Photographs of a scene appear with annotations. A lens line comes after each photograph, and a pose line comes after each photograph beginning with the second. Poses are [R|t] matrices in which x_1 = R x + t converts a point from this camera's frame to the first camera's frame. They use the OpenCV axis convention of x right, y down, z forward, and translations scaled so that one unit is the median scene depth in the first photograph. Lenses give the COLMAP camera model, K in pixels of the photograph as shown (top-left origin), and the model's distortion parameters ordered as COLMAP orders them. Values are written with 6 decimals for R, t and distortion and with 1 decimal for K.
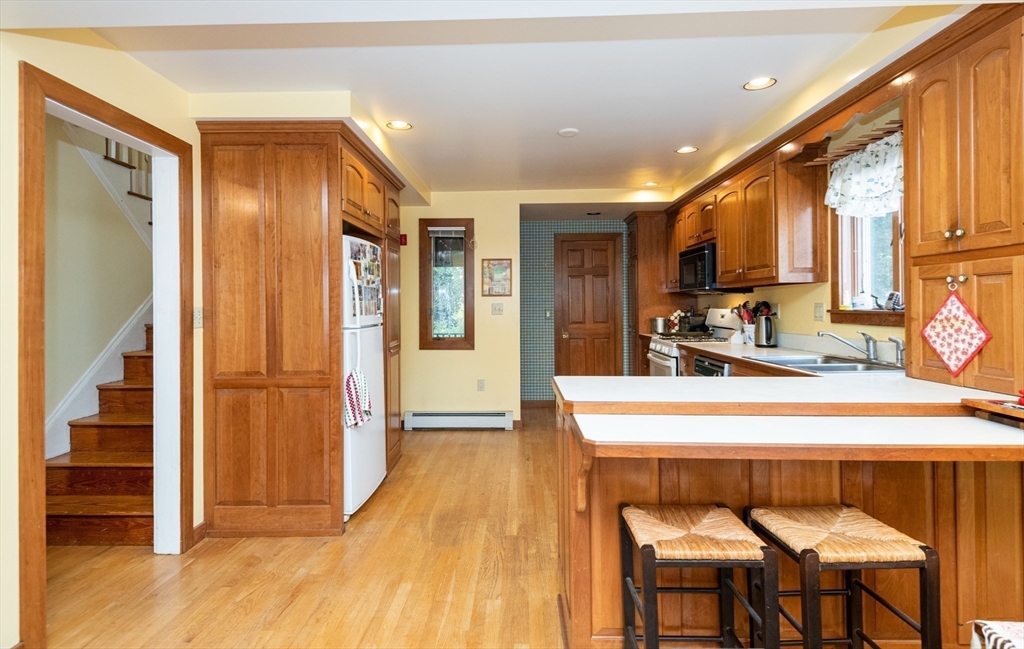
lens RADIAL K [[541.5, 0, 502.3], [0, 541.5, 305.5], [0, 0, 1]] dist [-0.001661, -0.000095]
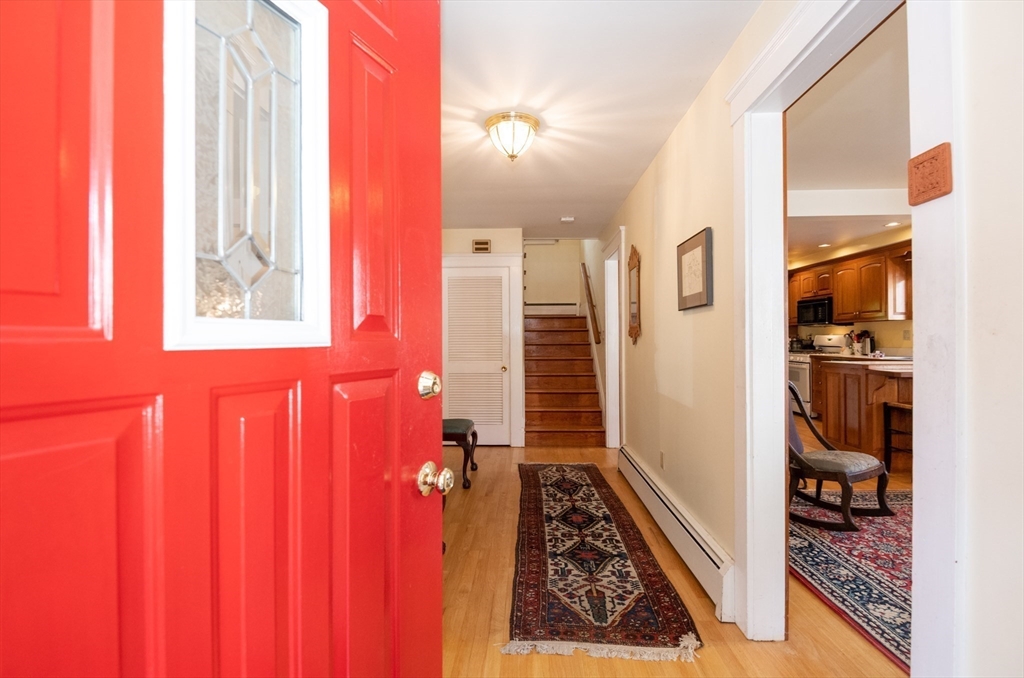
lens RADIAL K [[477.1, 0, 511.7], [0, 477.1, 338.1], [0, 0, 1]] dist [0.004274, -0.002675]
pose [[0.999951, 0.000960, -0.009809, -1.338174], [-0.000980, 0.999997, -0.002055, 0.045904], [0.009807, 0.002064, 0.999950, -1.163415]]
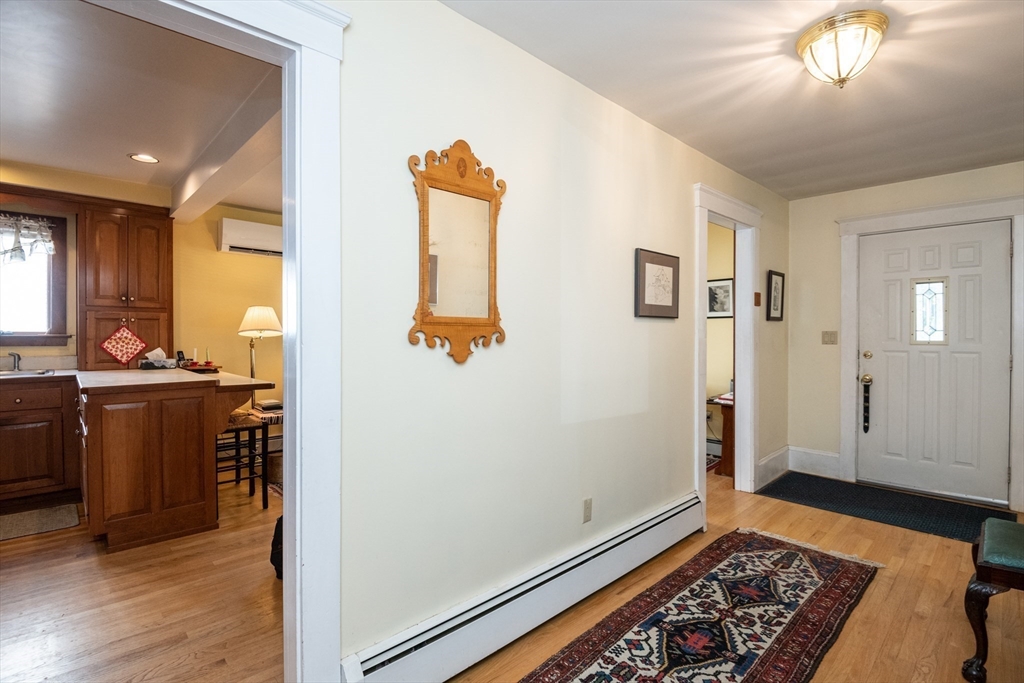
lens RADIAL K [[482.6, 0, 522.9], [0, 482.6, 338.1], [0, 0, 1]] dist [-0.010963, -0.006427]
pose [[-0.714107, 0.000364, 0.700036, -1.551276], [0.001045, 0.999999, 0.000546, 0.024135], [-0.700036, 0.001122, -0.714107, 1.212598]]
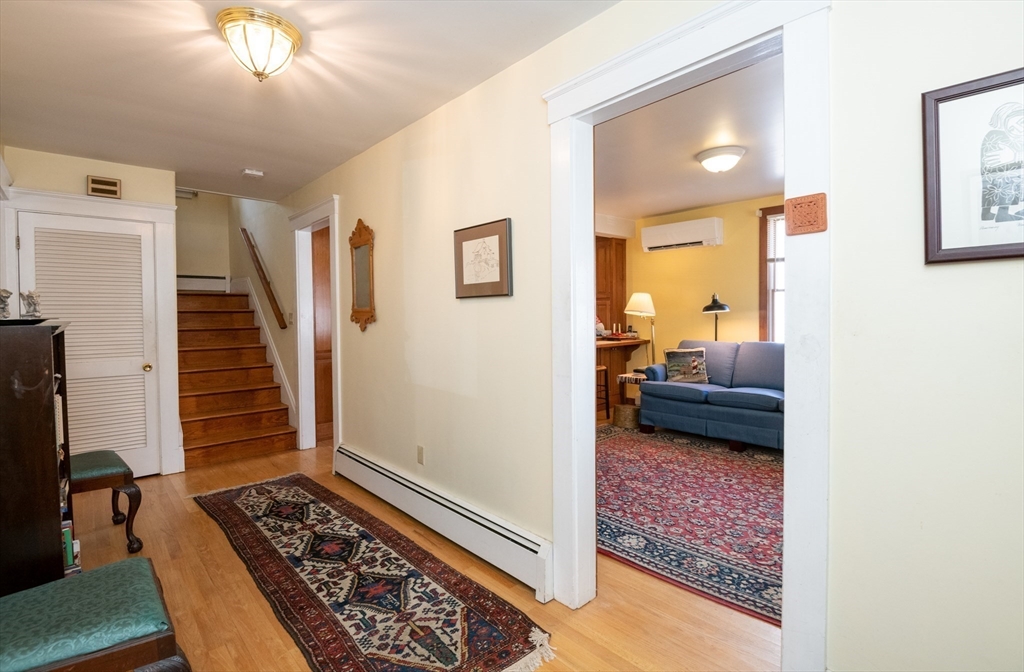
lens RADIAL K [[479.8, 0, 517.5], [0, 479.8, 322.6], [0, 0, 1]] dist [-0.000761, -0.003766]
pose [[0.719845, -0.013877, 0.693996, -1.646017], [0.004649, 0.999874, 0.015172, 0.014024], [-0.694119, -0.007695, 0.719819, -0.876987]]
